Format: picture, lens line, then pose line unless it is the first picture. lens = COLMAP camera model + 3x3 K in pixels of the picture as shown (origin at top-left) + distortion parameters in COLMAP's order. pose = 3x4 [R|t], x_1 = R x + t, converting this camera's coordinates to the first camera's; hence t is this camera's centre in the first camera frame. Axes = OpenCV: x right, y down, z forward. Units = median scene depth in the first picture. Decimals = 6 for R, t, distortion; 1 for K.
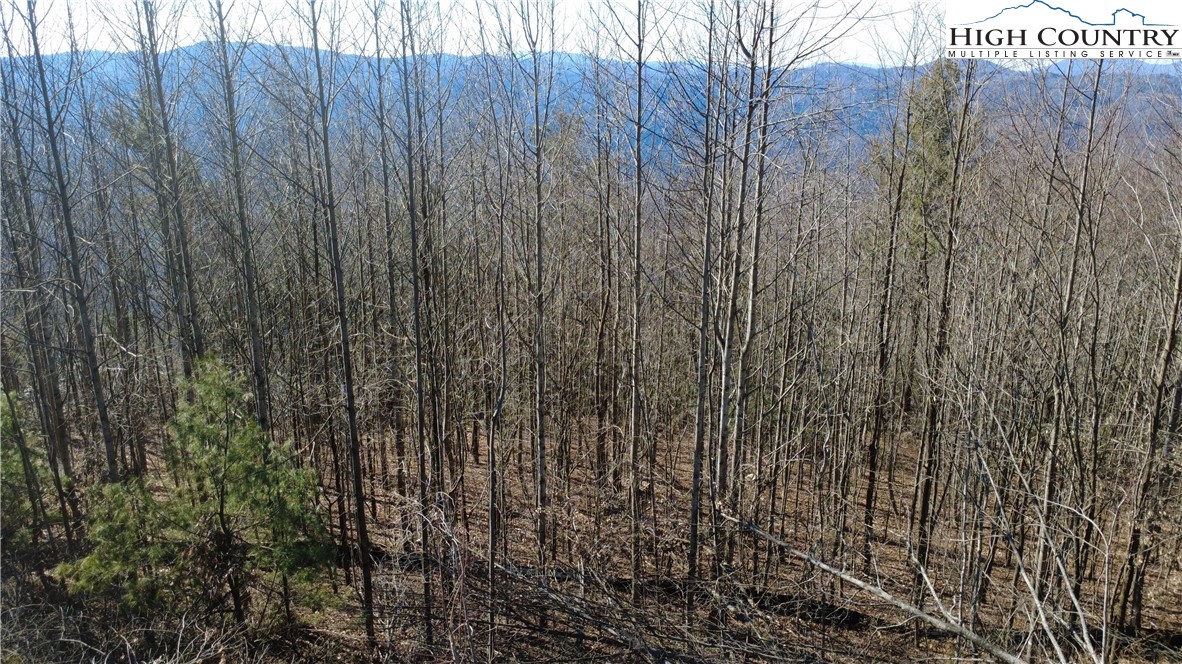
lens RADIAL K [[863.9, 0, 592.8], [0, 863.9, 336.1], [0, 0, 1]] dist [-0.002785, -0.001161]
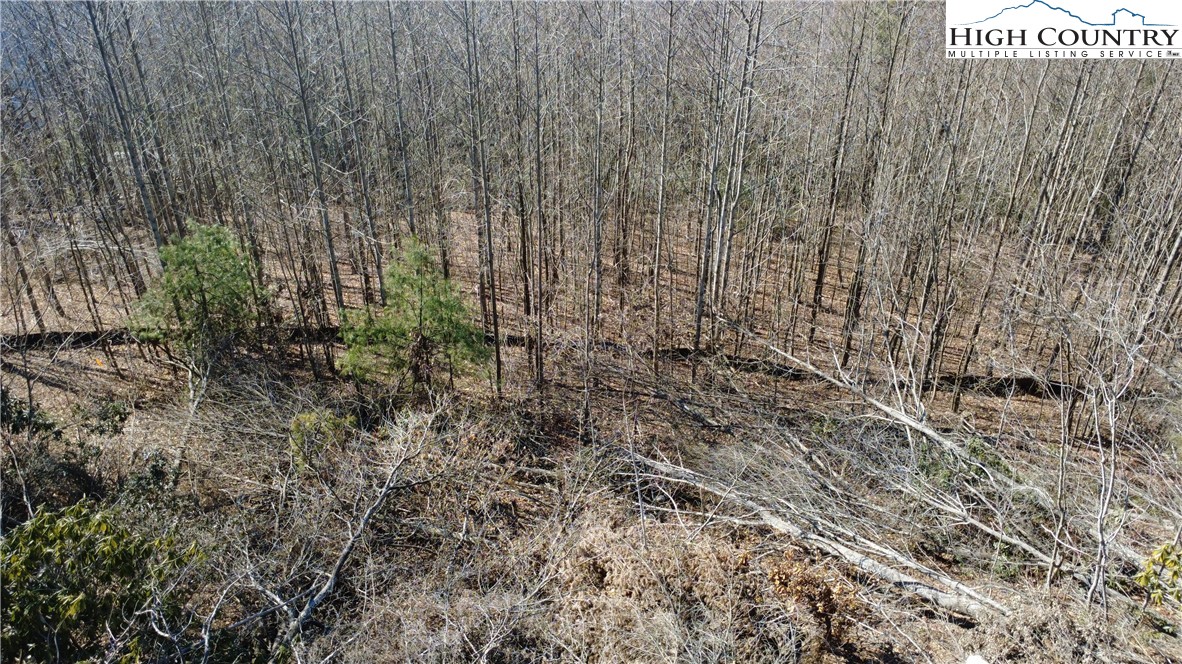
lens RADIAL K [[863.9, 0, 591.4], [0, 863.9, 336.7], [0, 0, 1]] dist [-0.002785, -0.001161]
pose [[0.999485, -0.010470, 0.030347, -0.128995], [0.001351, 0.958200, 0.286096, -0.212060], [-0.032074, -0.285908, 0.957720, -0.531733]]
